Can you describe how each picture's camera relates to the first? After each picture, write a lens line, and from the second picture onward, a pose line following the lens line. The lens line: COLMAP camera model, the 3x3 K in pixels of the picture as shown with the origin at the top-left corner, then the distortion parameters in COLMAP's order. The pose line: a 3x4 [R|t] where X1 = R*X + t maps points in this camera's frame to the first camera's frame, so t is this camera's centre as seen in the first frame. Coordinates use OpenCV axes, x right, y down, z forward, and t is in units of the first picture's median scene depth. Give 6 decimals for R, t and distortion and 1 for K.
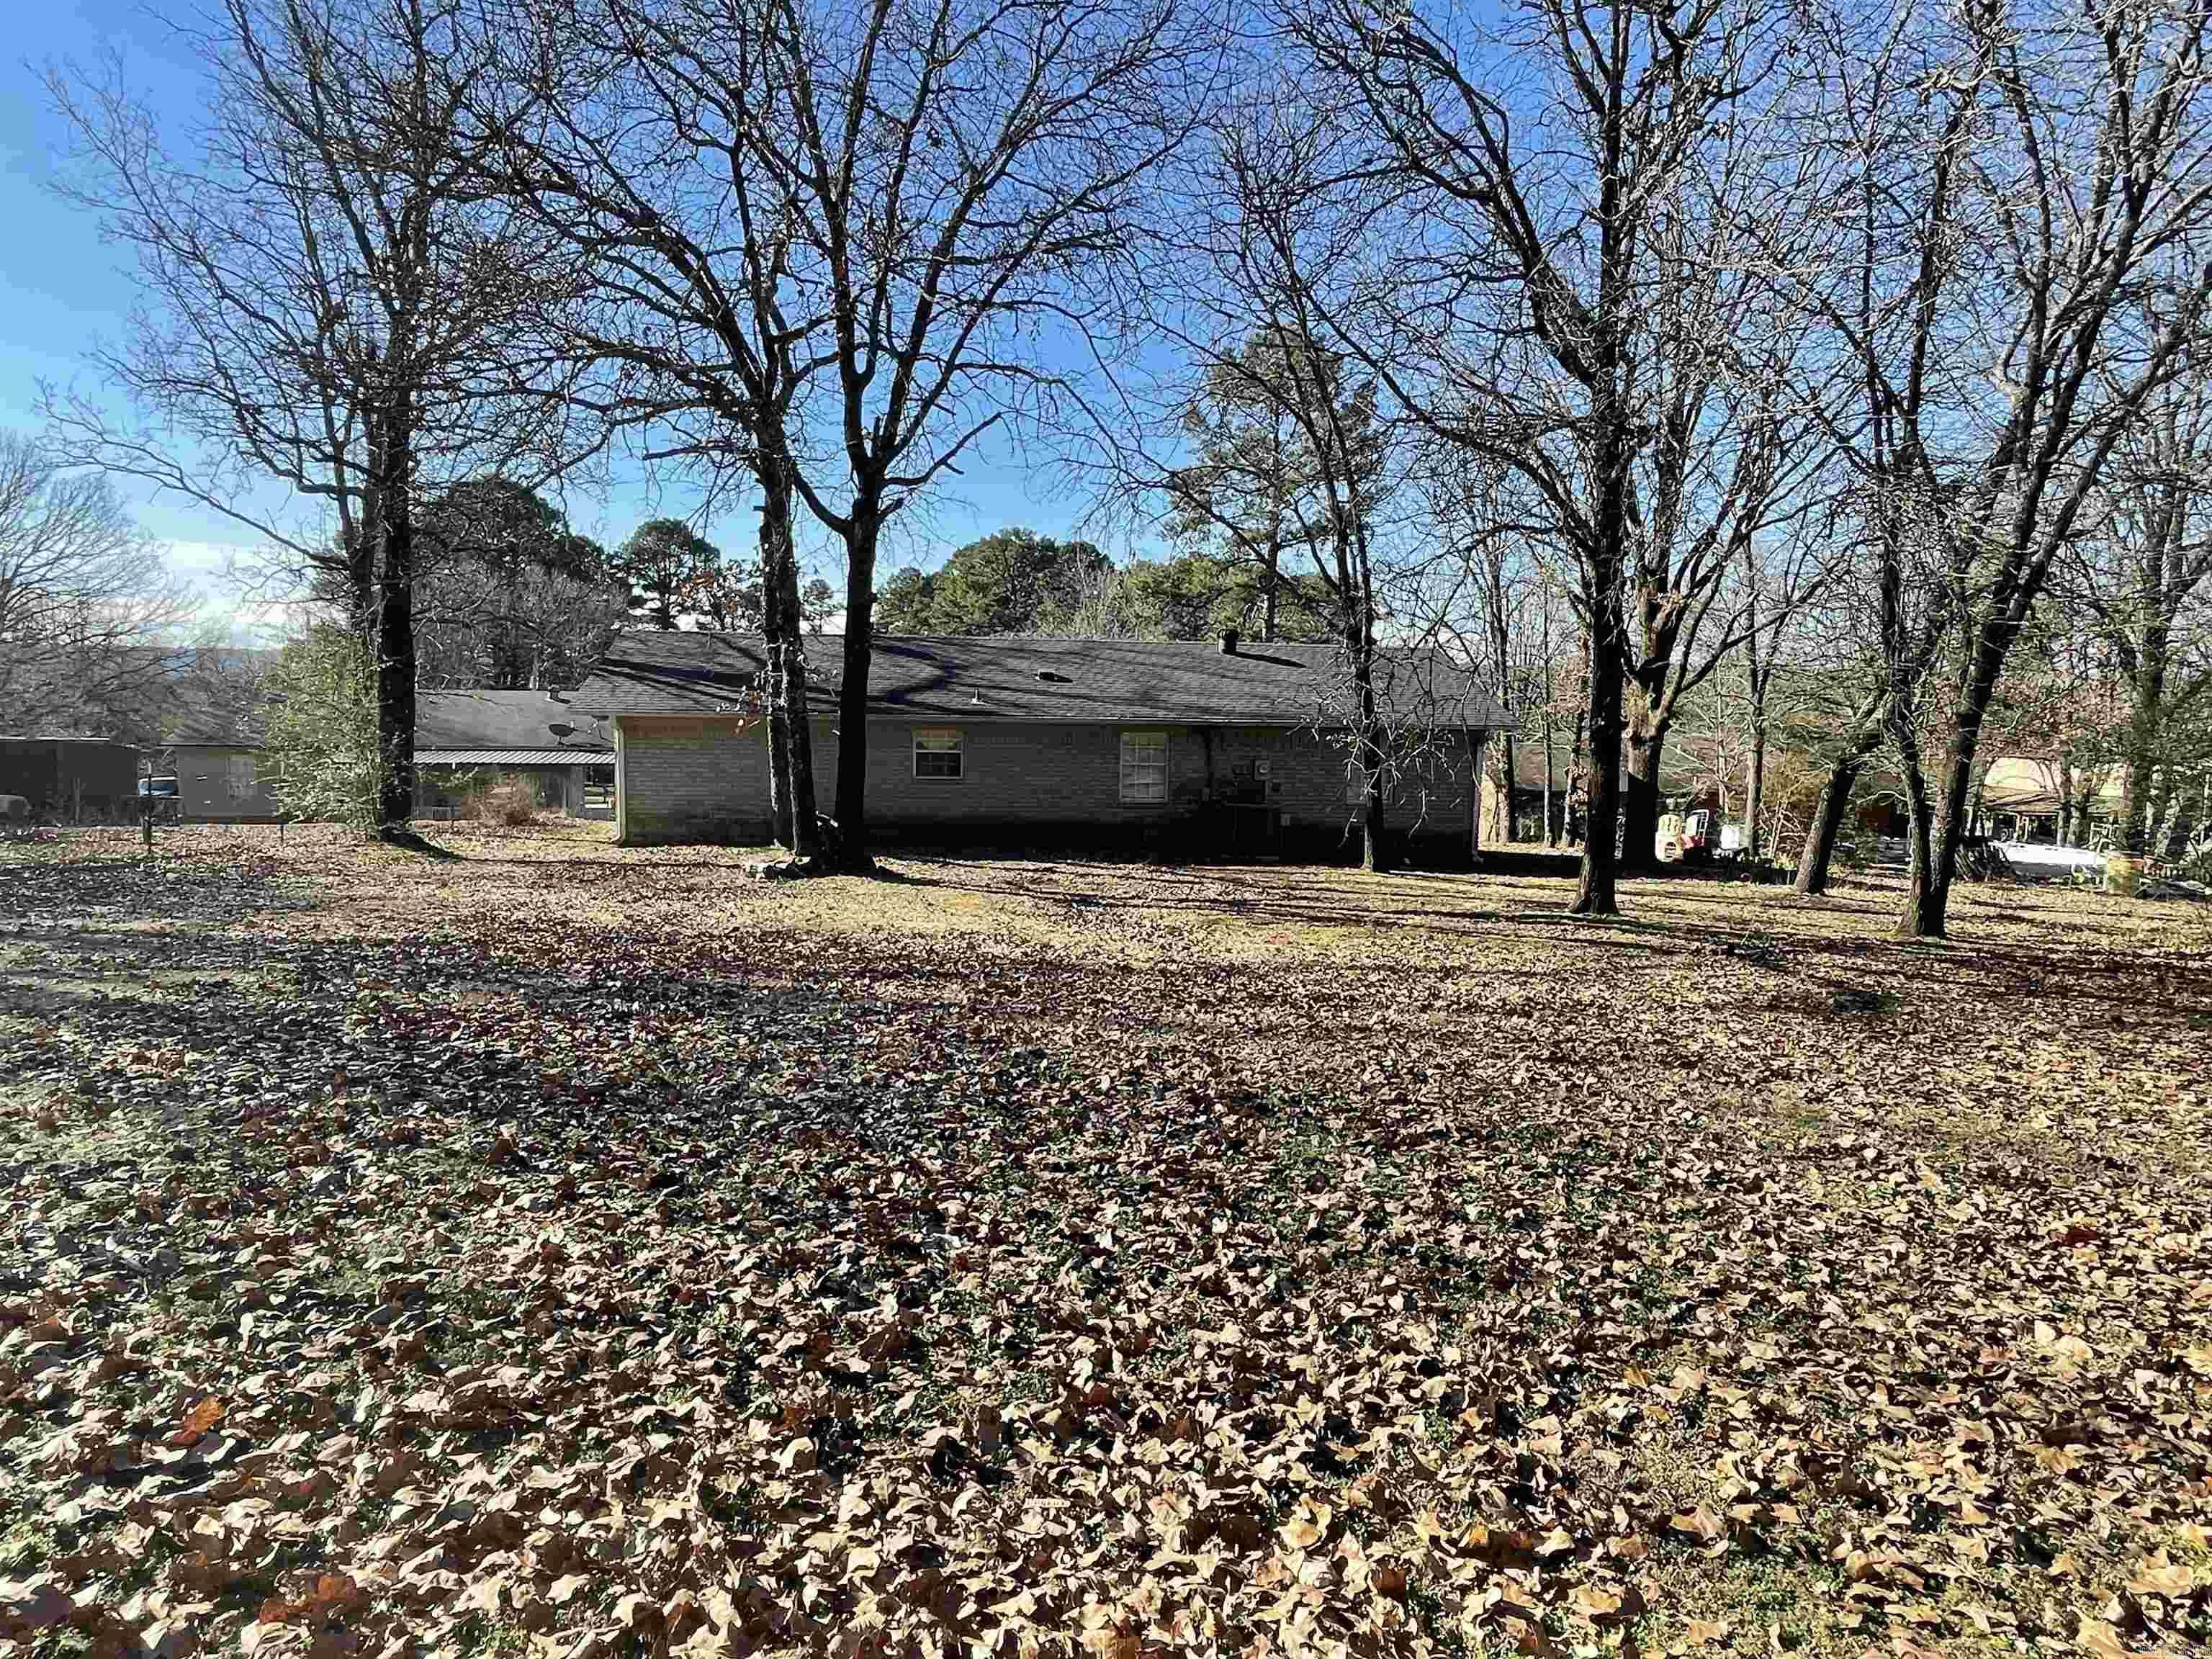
lens RADIAL K [[1339.0, 0, 1109.6], [0, 1339.0, 834.8], [0, 0, 1]] dist [0.001068, 0.002448]
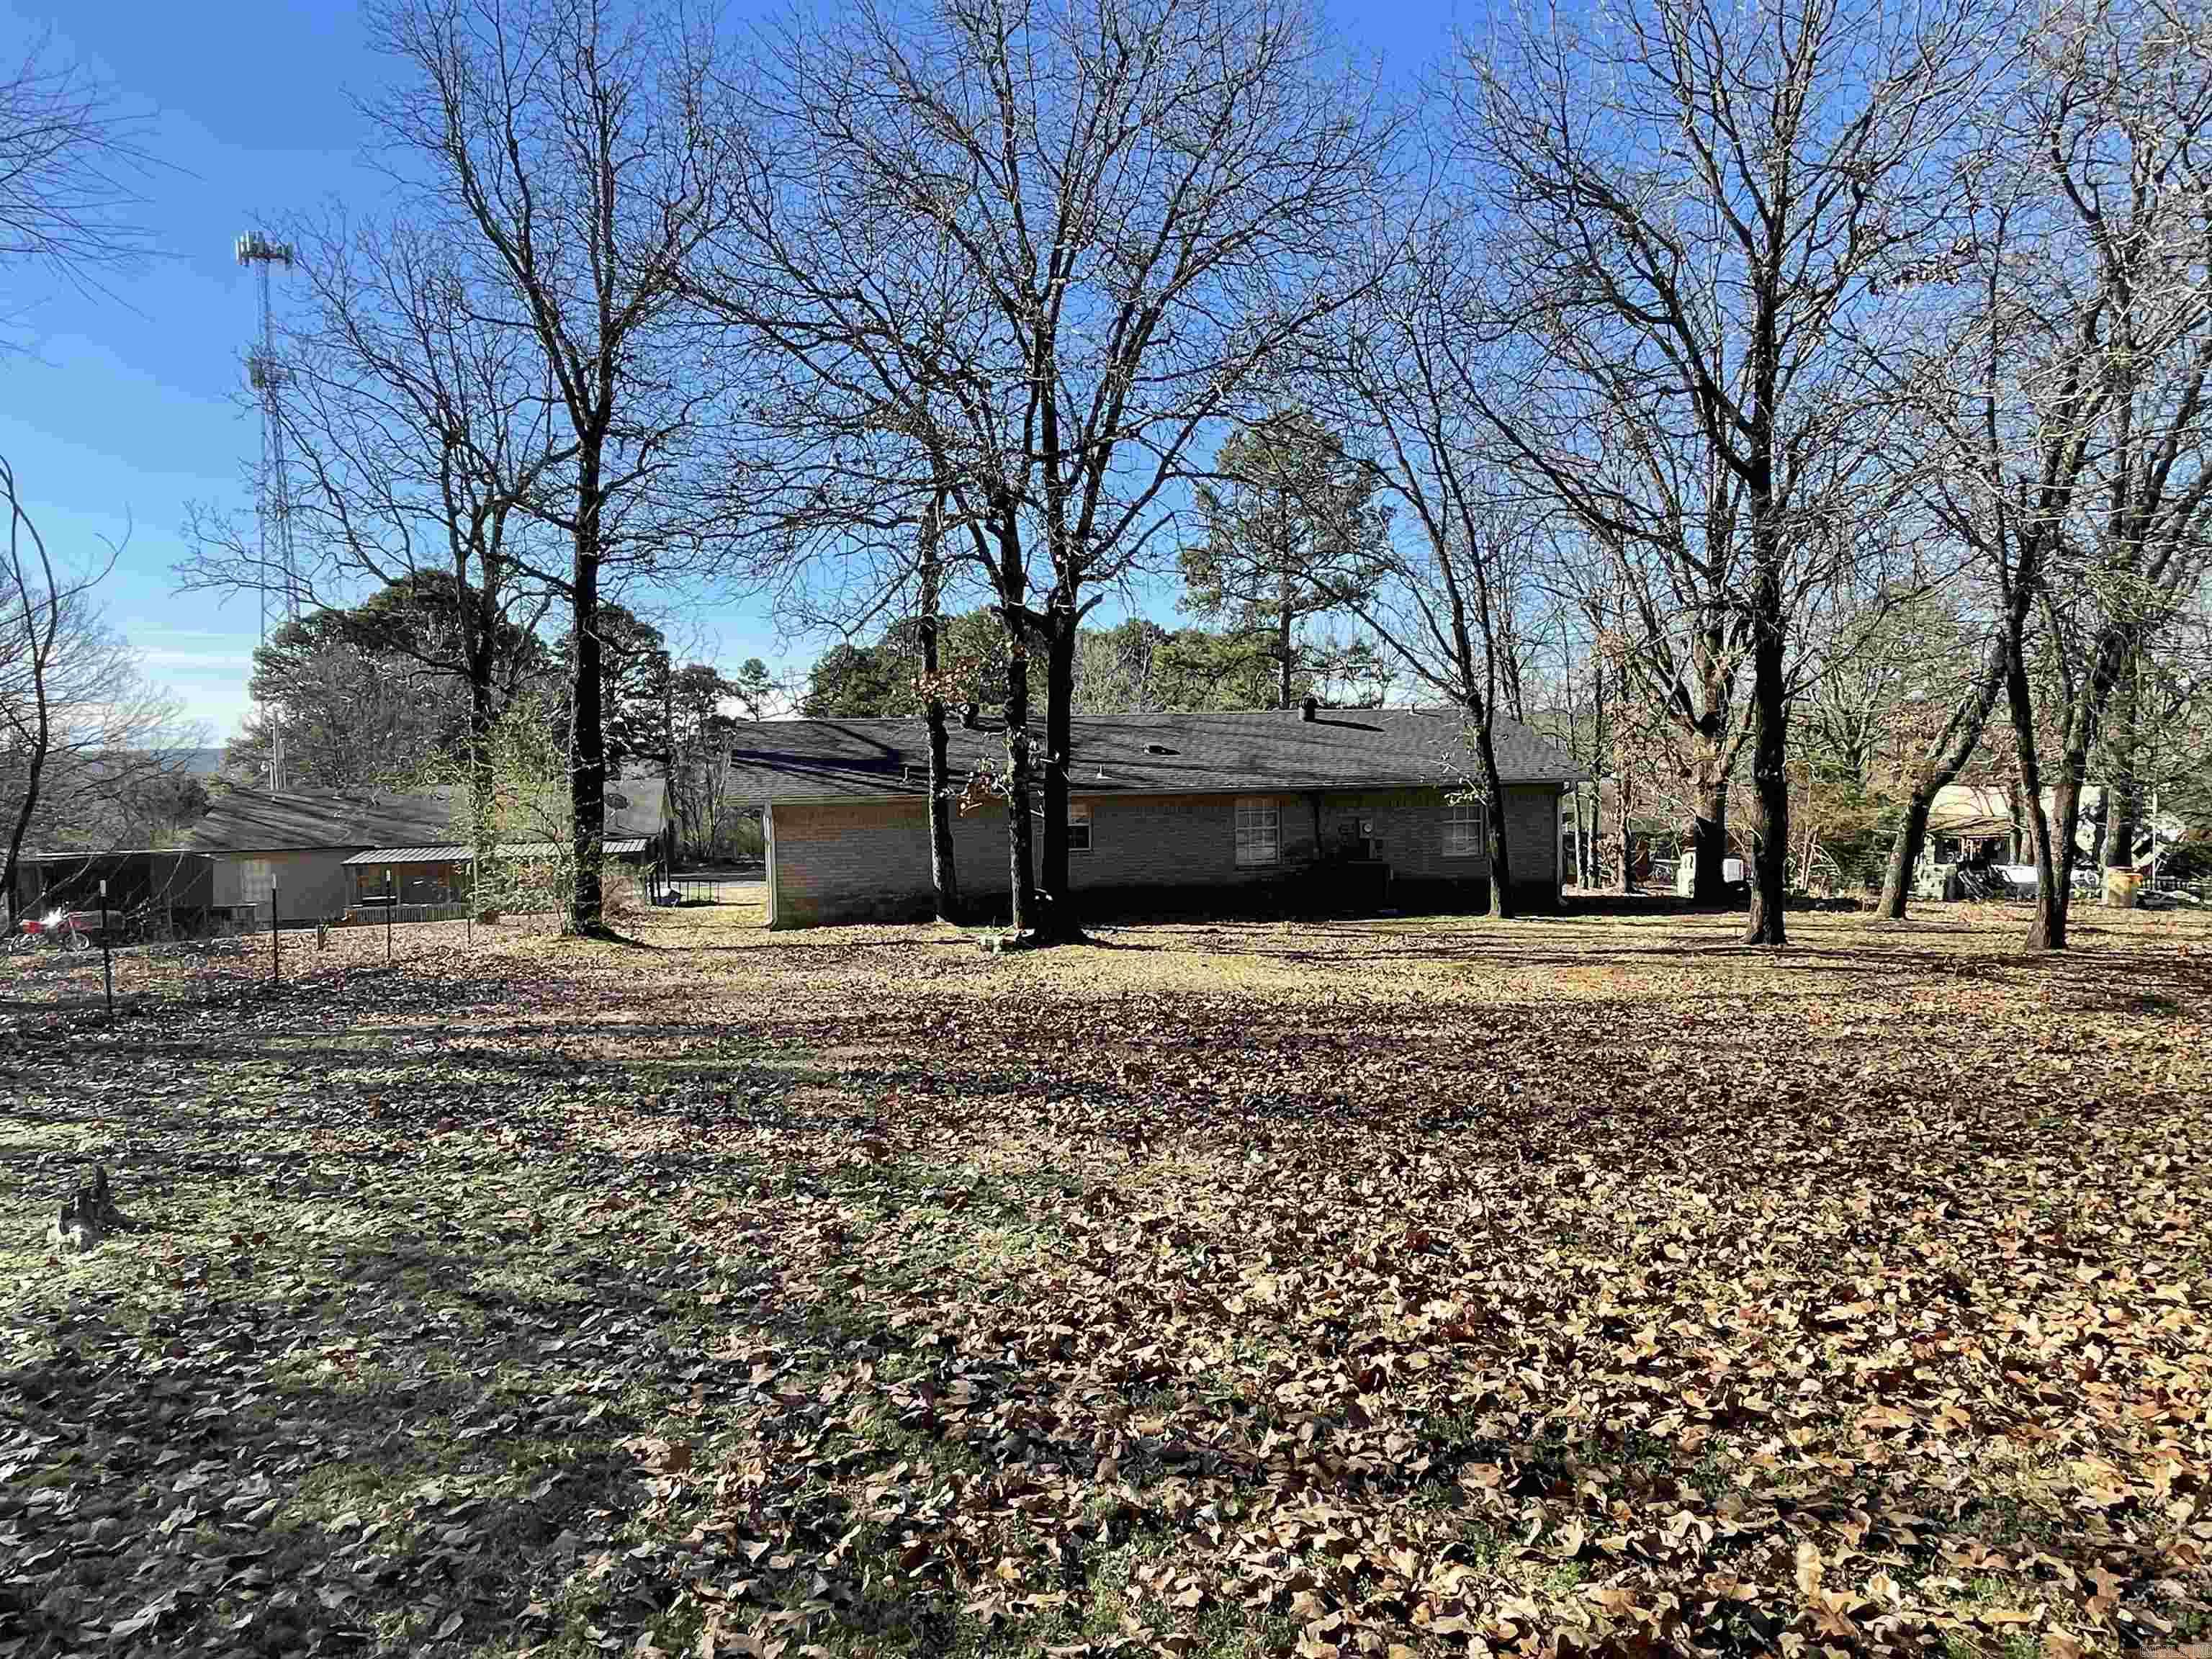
lens RADIAL K [[1339.0, 0, 1093.6], [0, 1339.0, 829.7], [0, 0, 1]] dist [0.001068, 0.002448]
pose [[0.996564, -0.045237, 0.069381, -0.199149], [0.048700, 0.997608, -0.049054, -0.006372], [-0.066996, 0.052265, 0.996383, -0.057589]]
